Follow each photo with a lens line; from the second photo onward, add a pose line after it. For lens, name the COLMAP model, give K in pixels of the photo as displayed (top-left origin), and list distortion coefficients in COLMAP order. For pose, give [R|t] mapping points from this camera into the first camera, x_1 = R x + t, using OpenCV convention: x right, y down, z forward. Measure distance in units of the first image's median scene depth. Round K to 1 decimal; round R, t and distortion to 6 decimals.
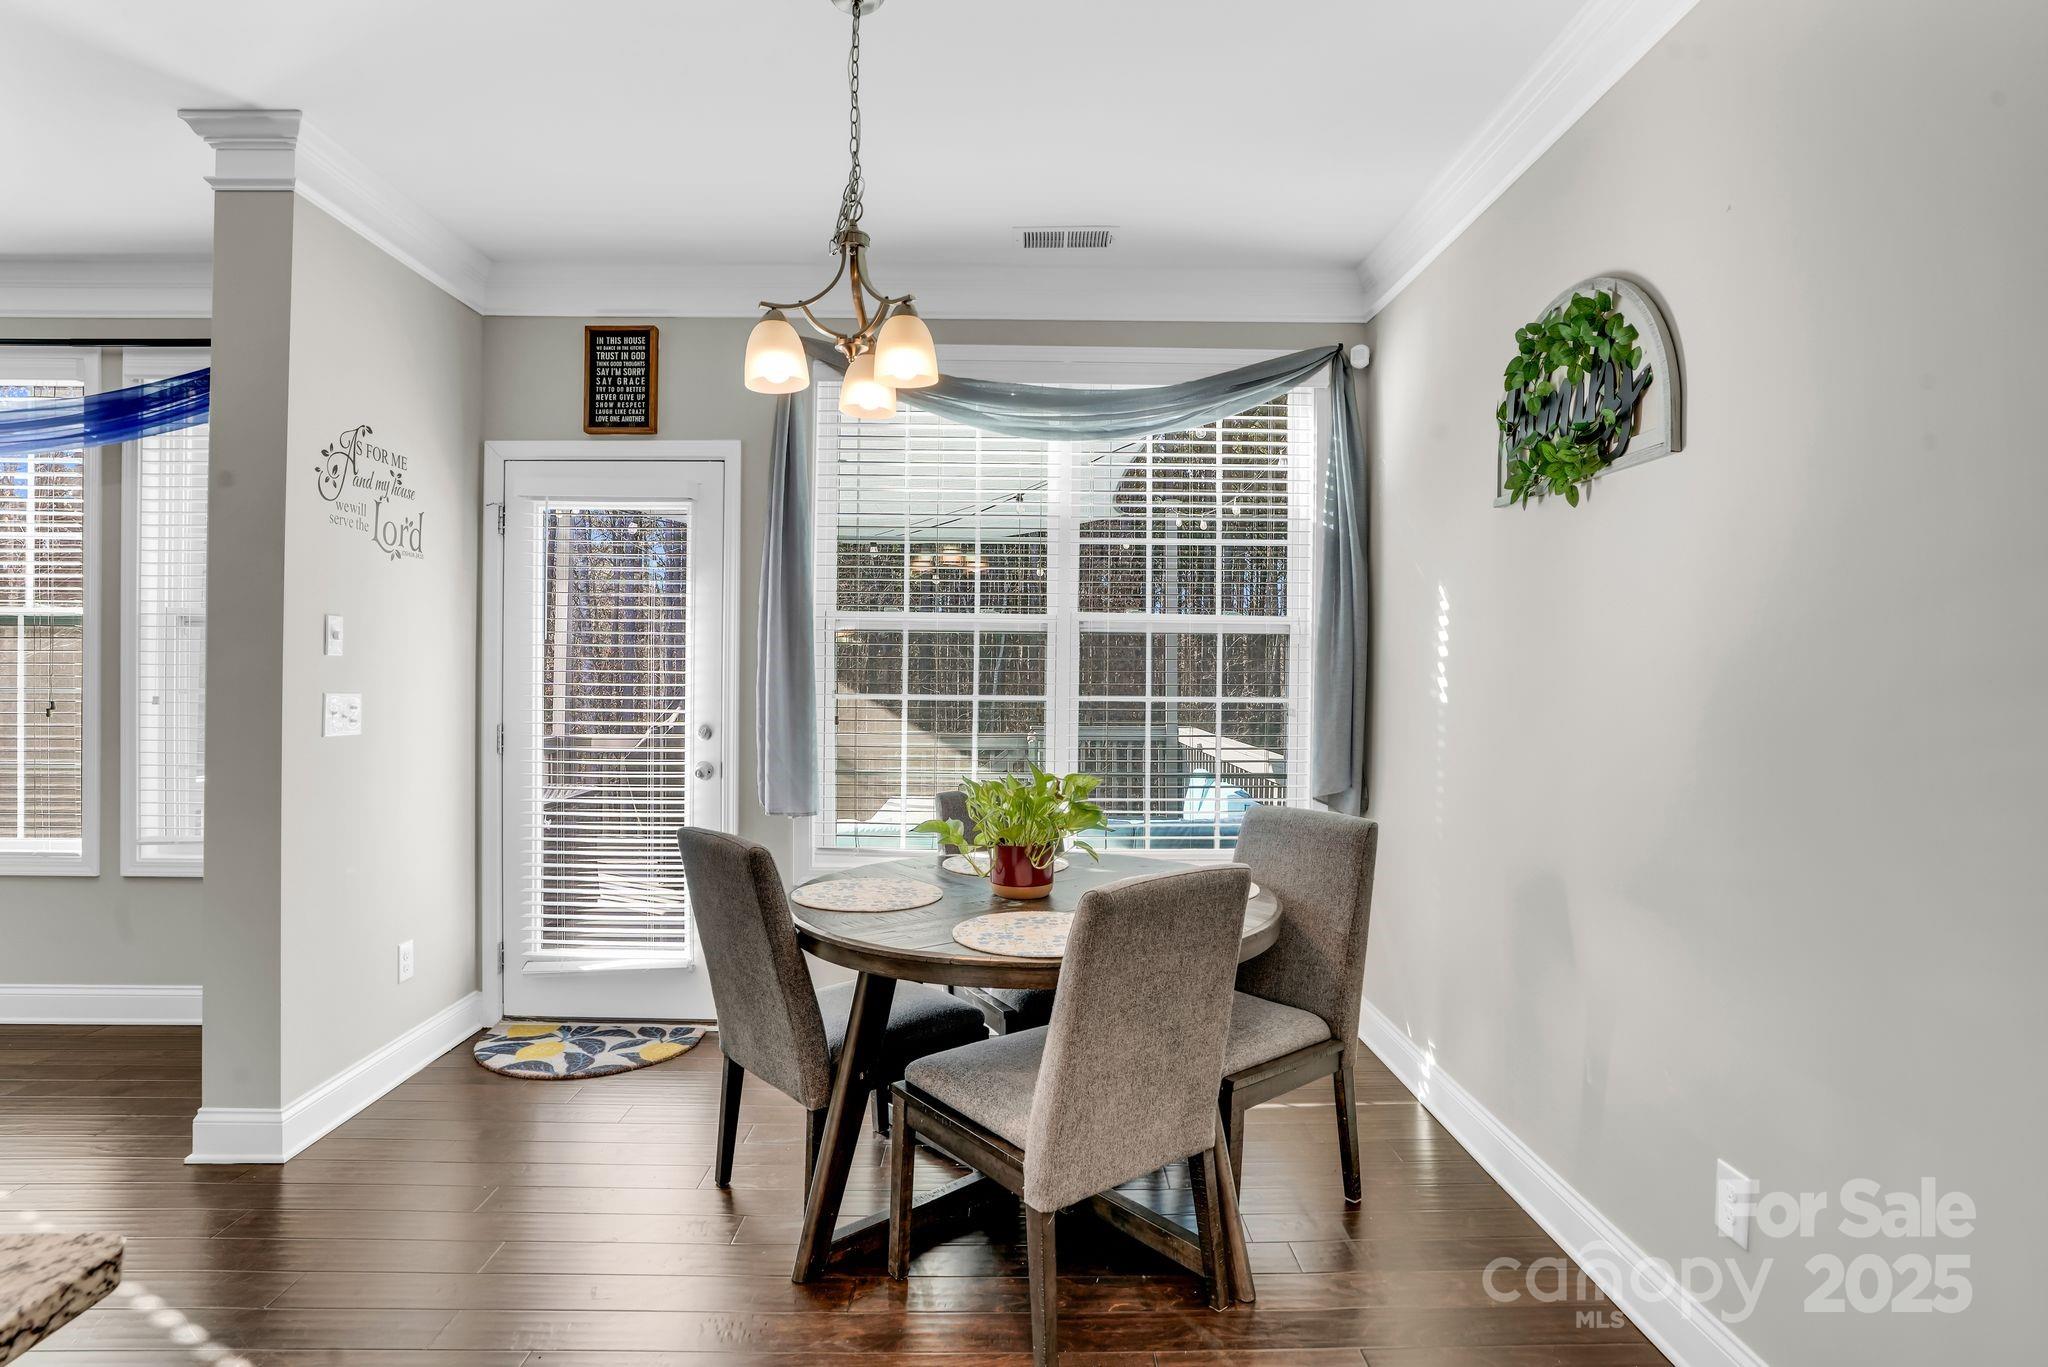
lens RADIAL K [[1026.4, 0, 1019.2], [0, 1026.4, 676.1], [0, 0, 1]] dist [-0.059581, 0.033057]
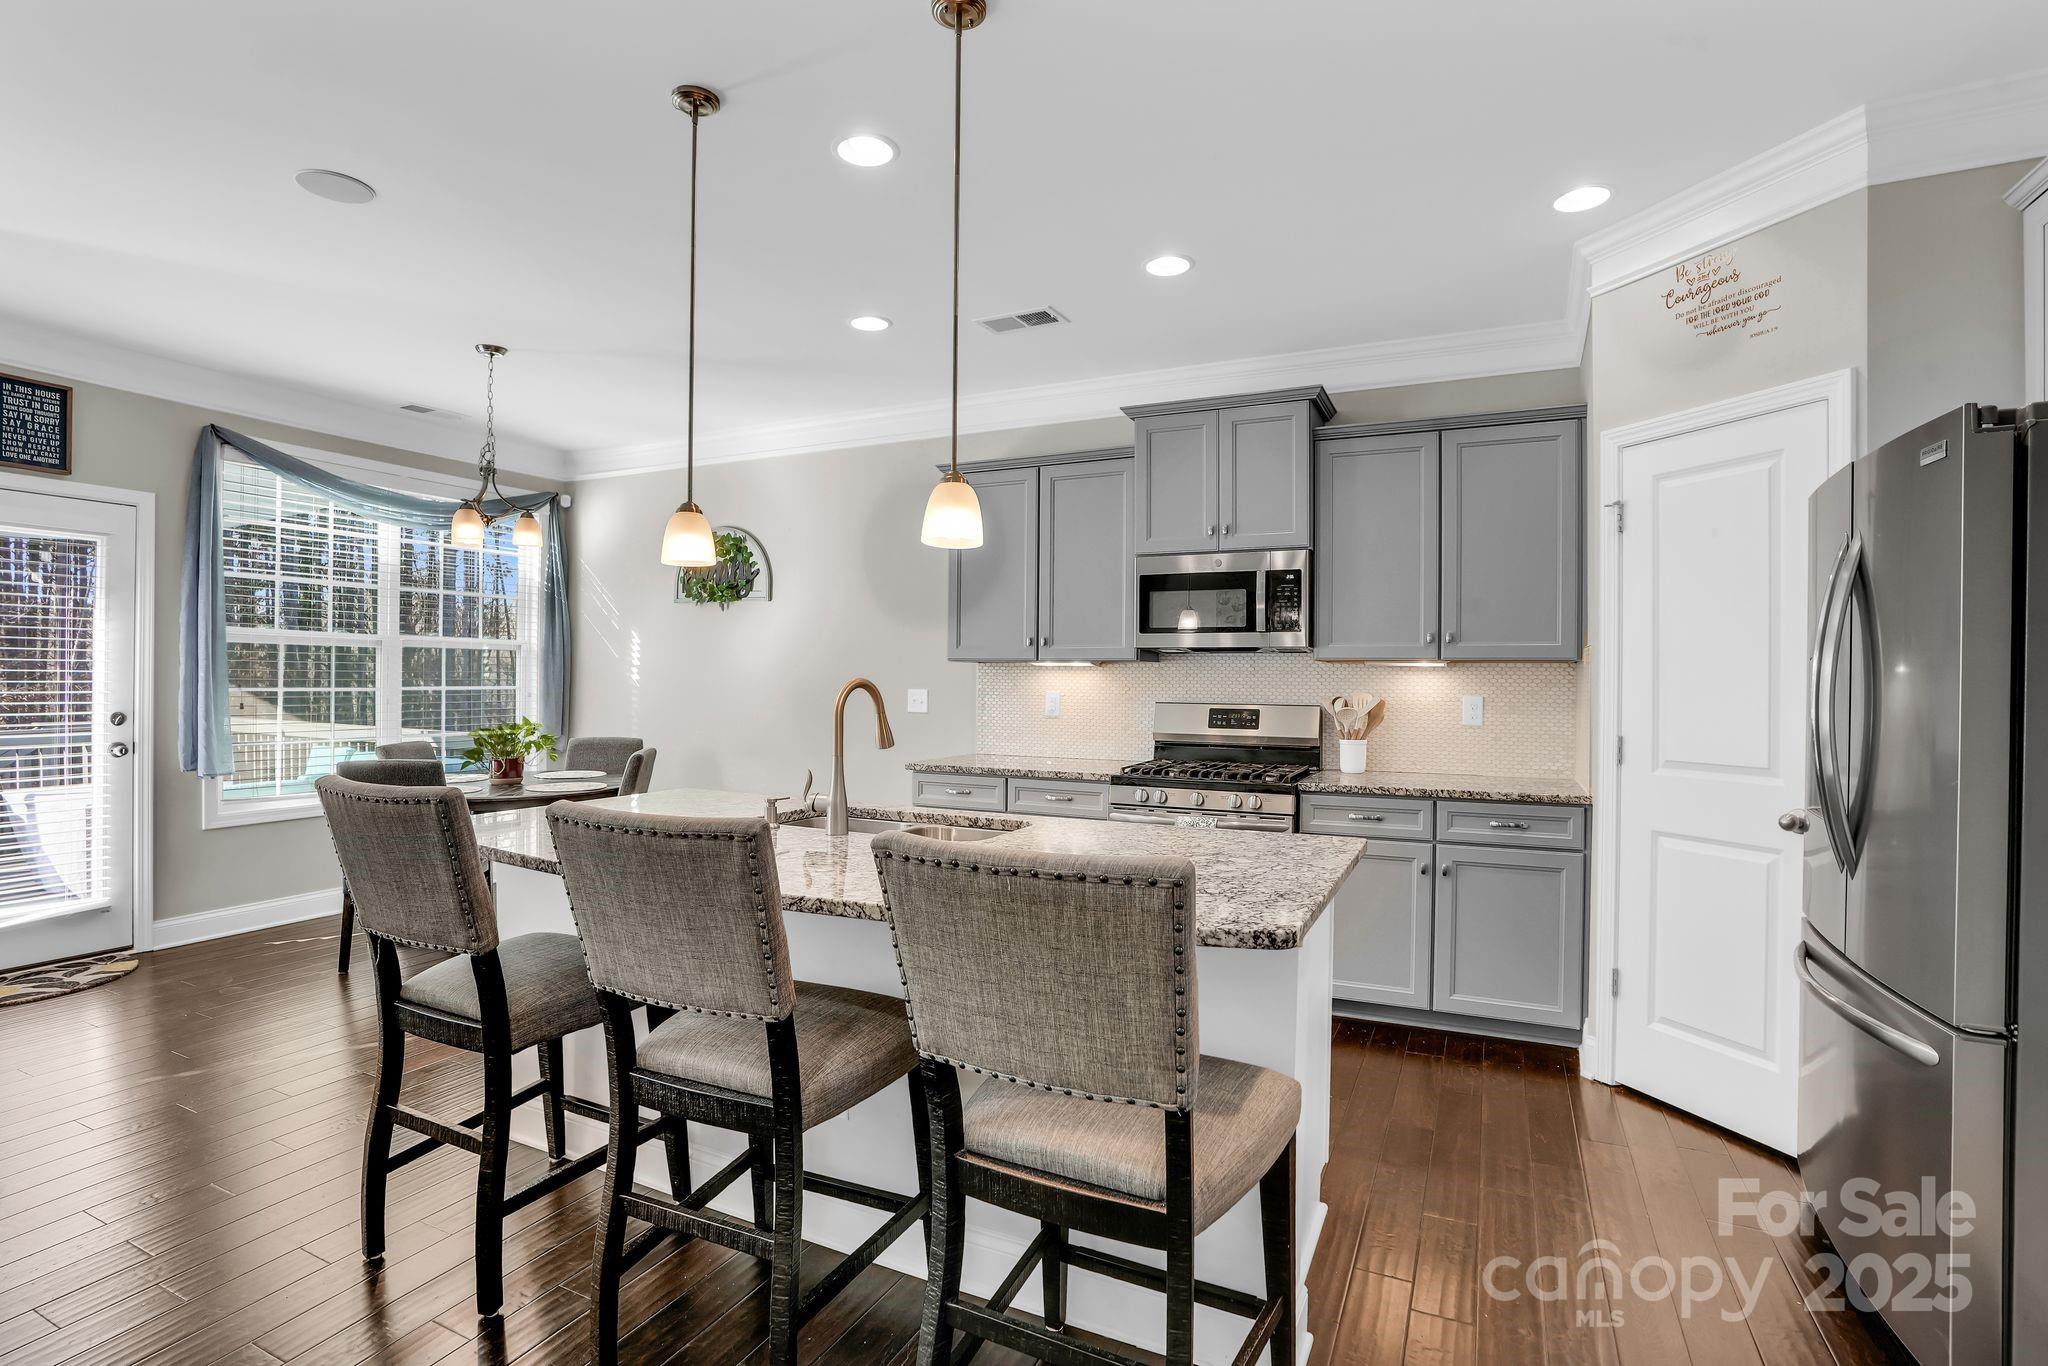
lens RADIAL K [[1026.4, 0, 1019.2], [0, 1026.4, 675.6], [0, 0, 1]] dist [-0.059581, 0.033057]
pose [[0.444322, -0.003846, 0.895859, -0.927068], [0.002324, 0.999992, 0.003141, -0.001040], [-0.895864, 0.000686, 0.444328, -0.548556]]
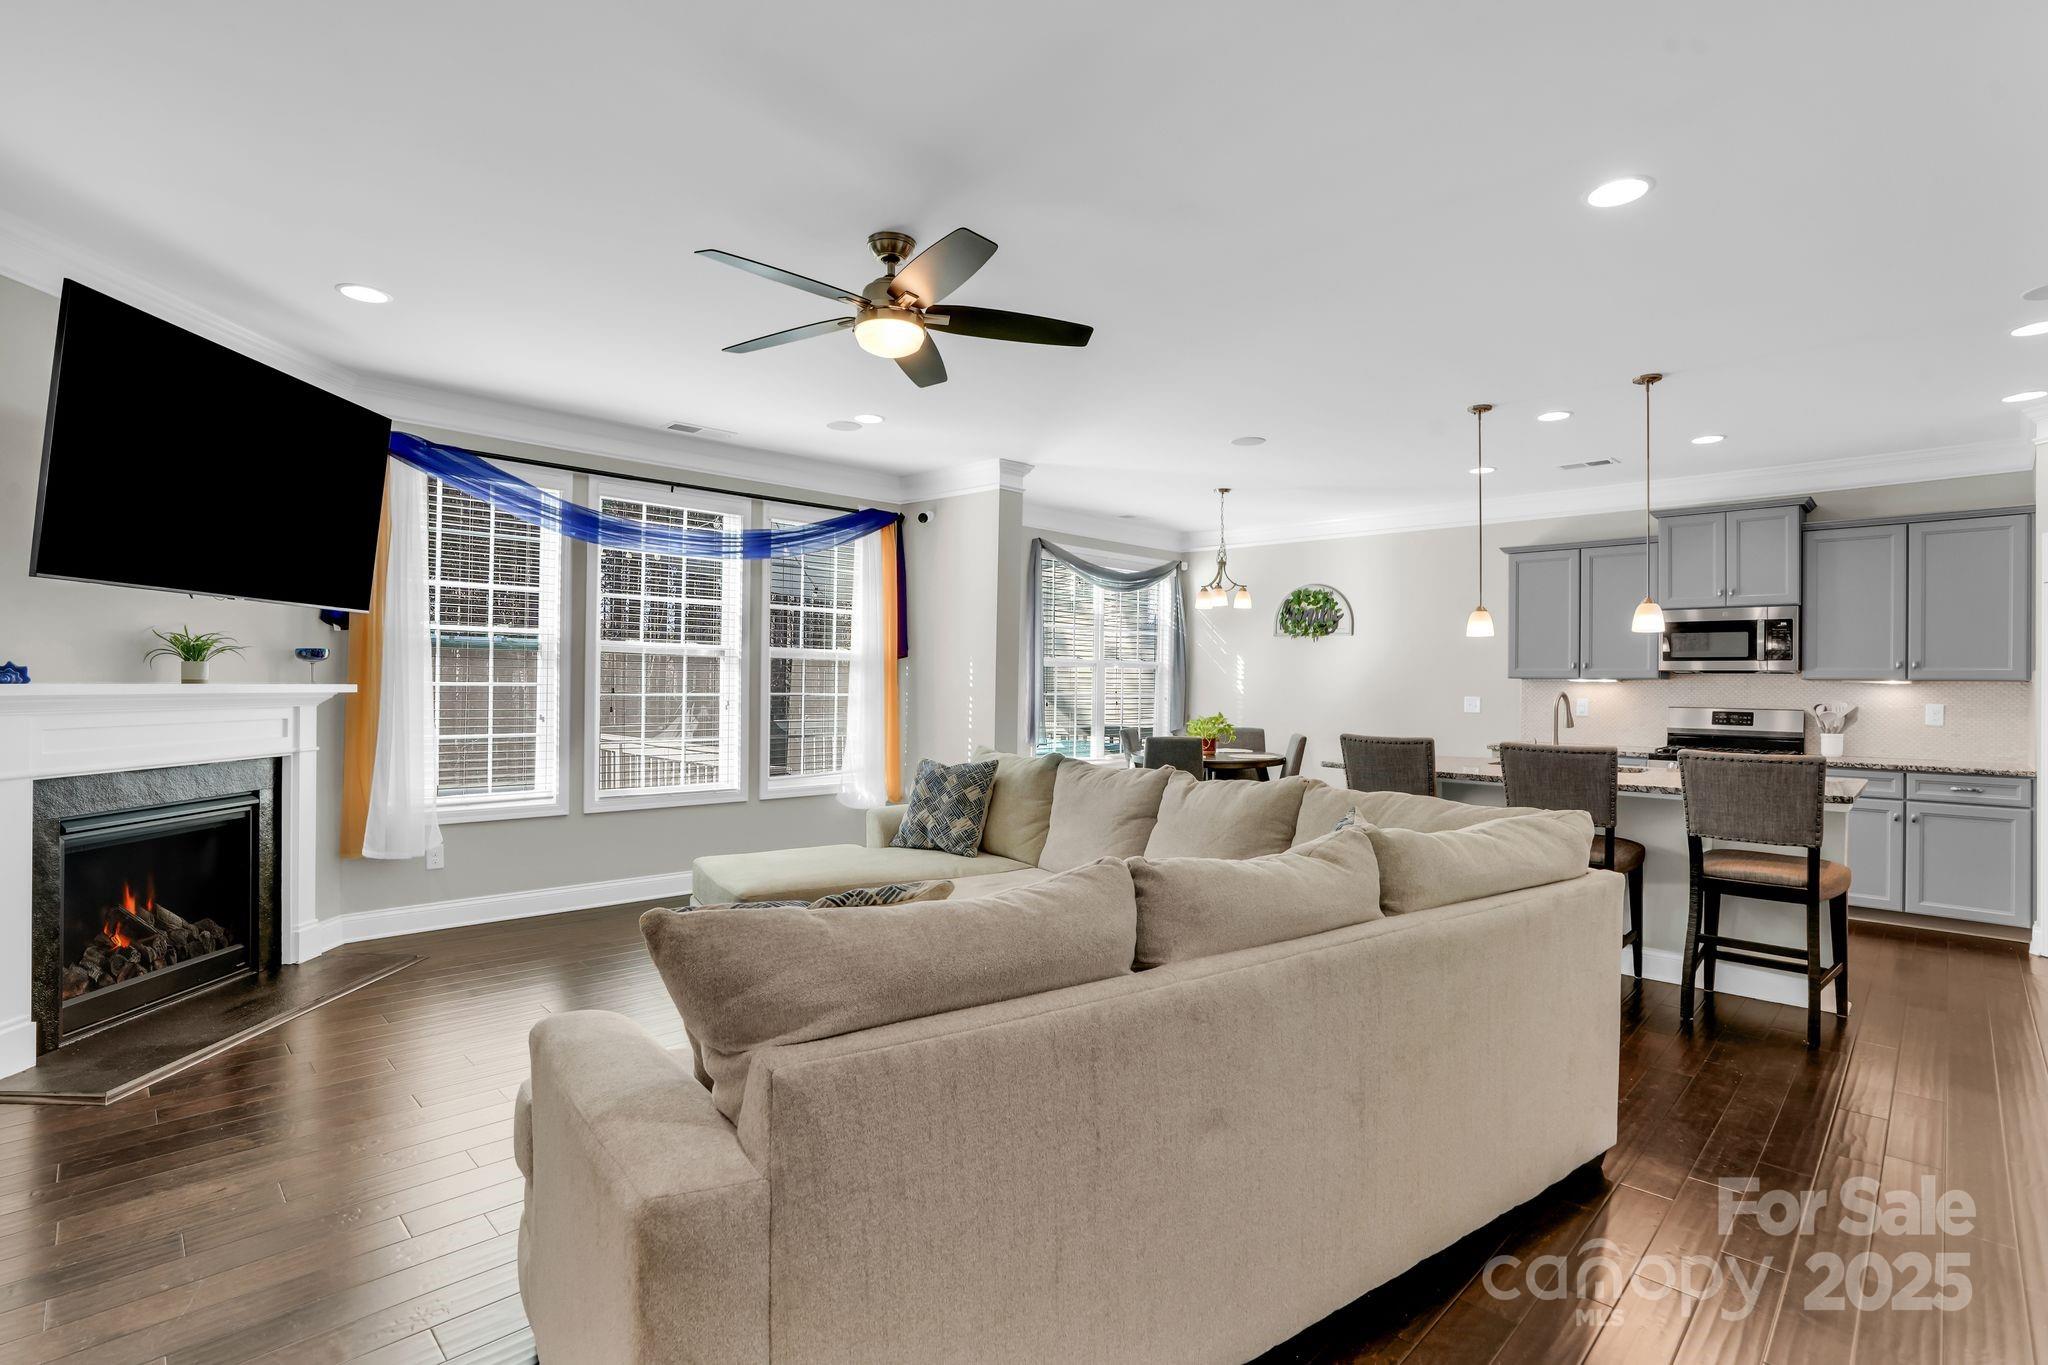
lens RADIAL K [[1026.4, 0, 1019.2], [0, 1026.4, 675.1], [0, 0, 1]] dist [-0.059581, 0.033057]
pose [[0.698782, 0.005332, 0.715314, -1.855024], [-0.000690, 0.999977, -0.006781, -0.008724], [-0.715334, 0.004245, 0.698770, -0.567721]]
